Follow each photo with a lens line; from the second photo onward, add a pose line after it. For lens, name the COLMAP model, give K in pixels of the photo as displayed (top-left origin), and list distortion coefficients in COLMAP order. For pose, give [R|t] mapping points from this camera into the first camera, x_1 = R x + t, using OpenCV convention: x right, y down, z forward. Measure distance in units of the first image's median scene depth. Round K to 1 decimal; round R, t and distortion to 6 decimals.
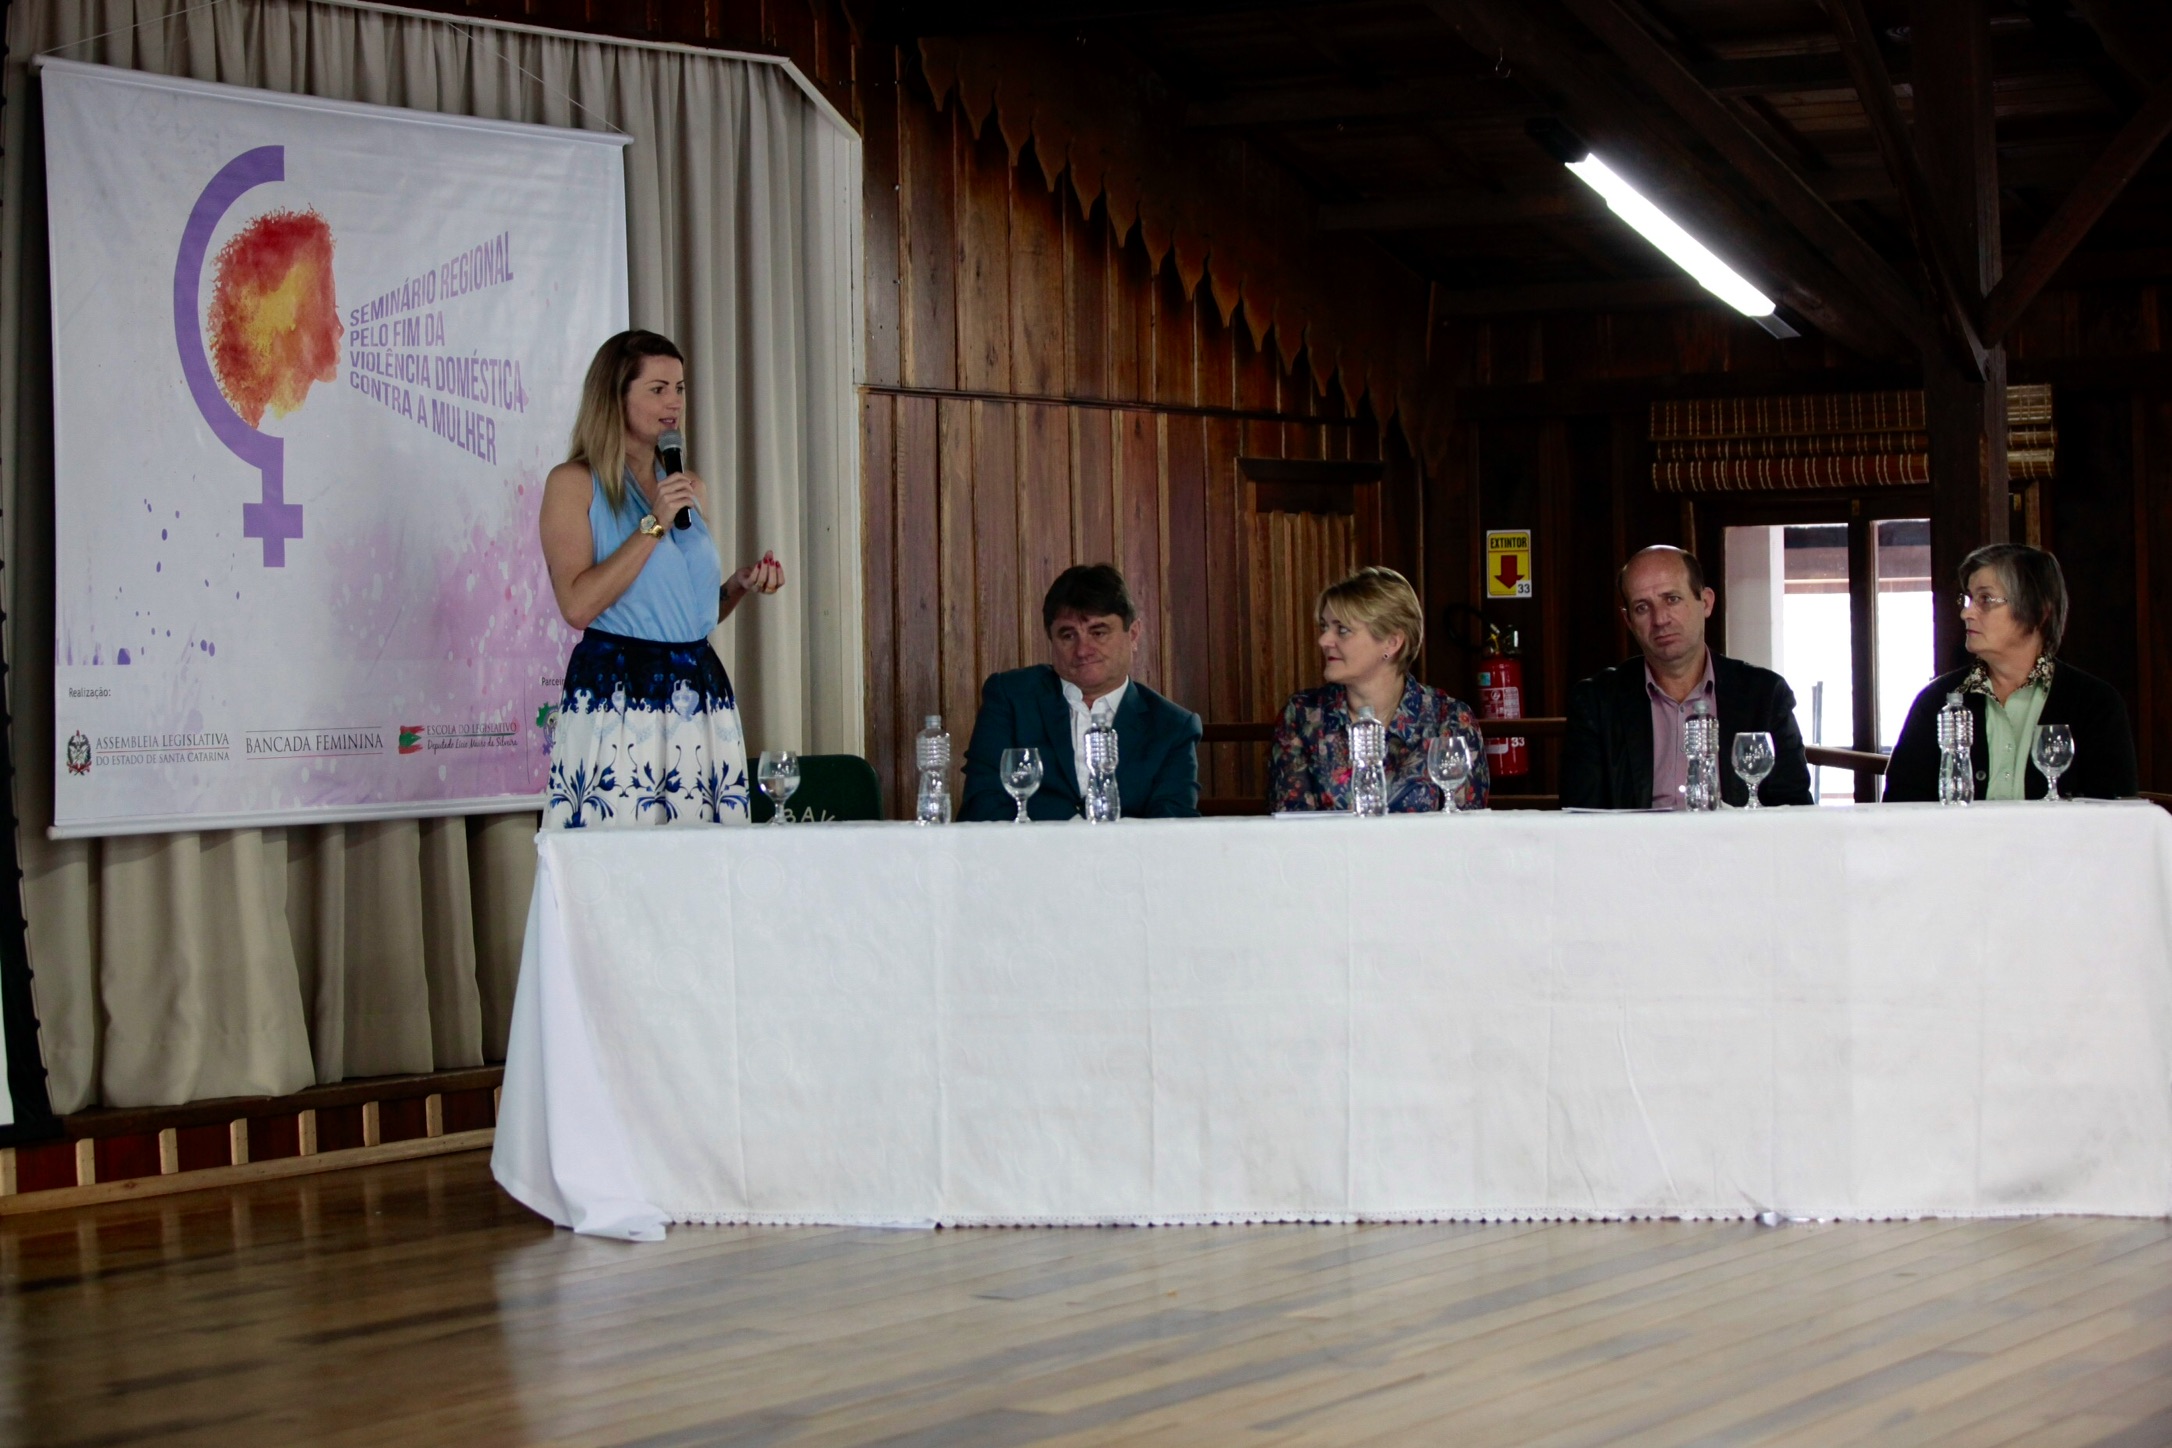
lens RADIAL K [[4722.6, 0, 1090.1], [0, 4722.6, 697.0], [0, 0, 1]] dist [-0.275052, 0.333827]
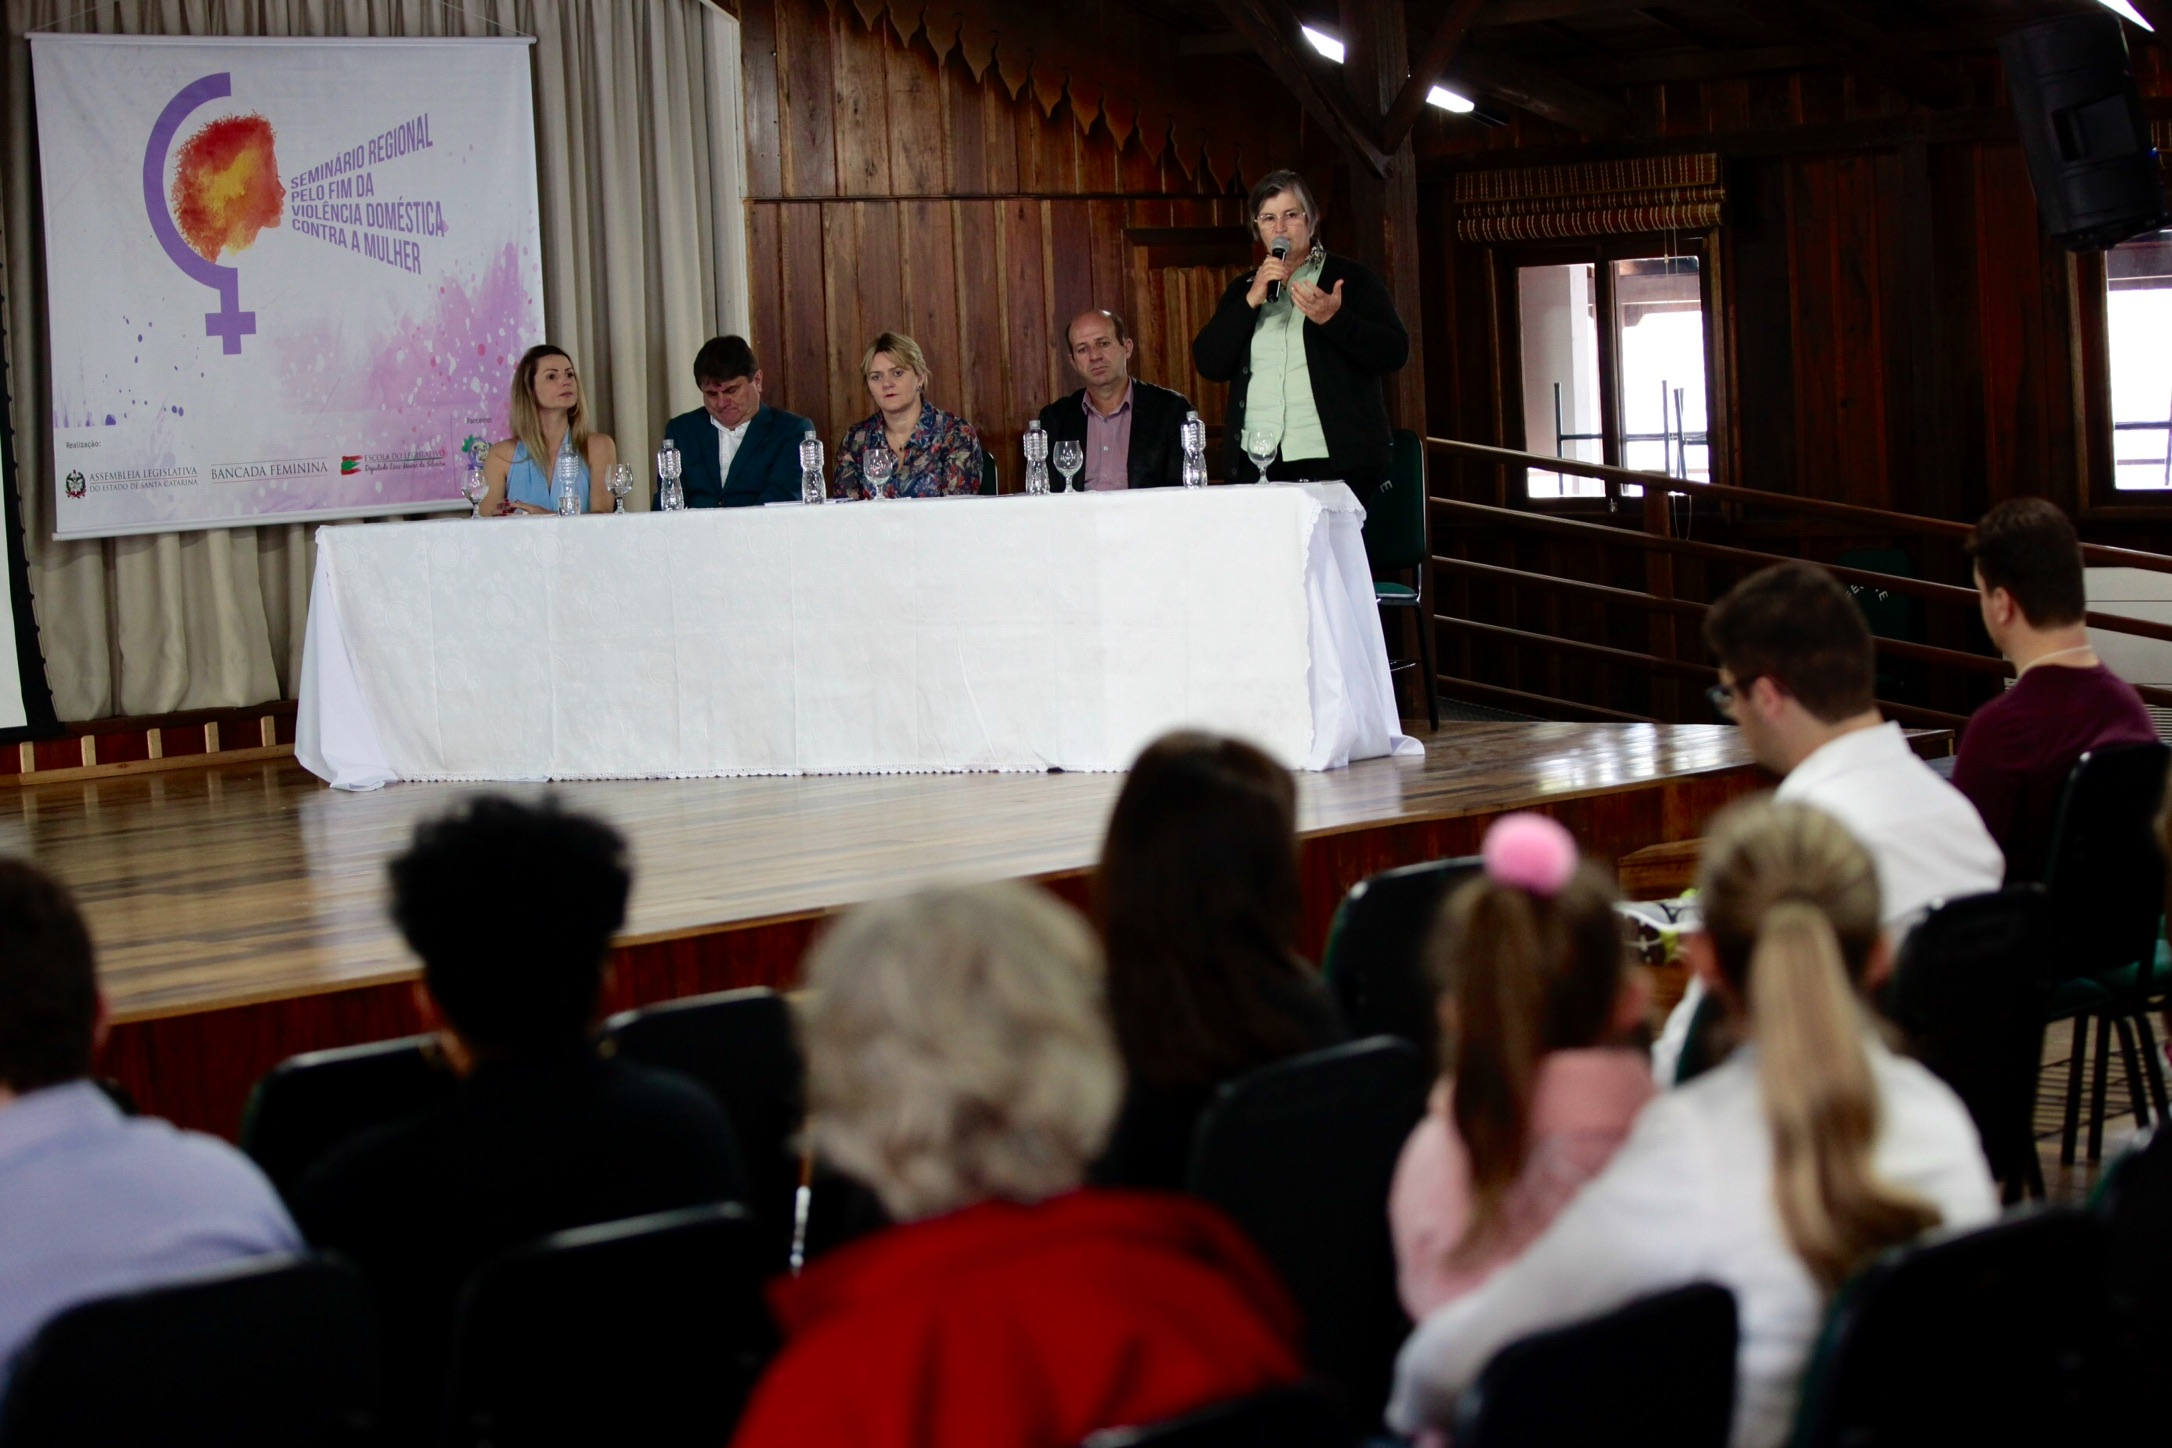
lens RADIAL K [[4508.8, 0, 1124.0], [0, 4508.8, 772.6], [0, 0, 1]] dist [-0.321208, 0.316685]
pose [[0.974705, -0.008036, -0.223350, 0.403830], [0.027637, 0.996017, 0.084771, -0.006844], [0.221779, -0.088799, 0.971045, -0.314951]]
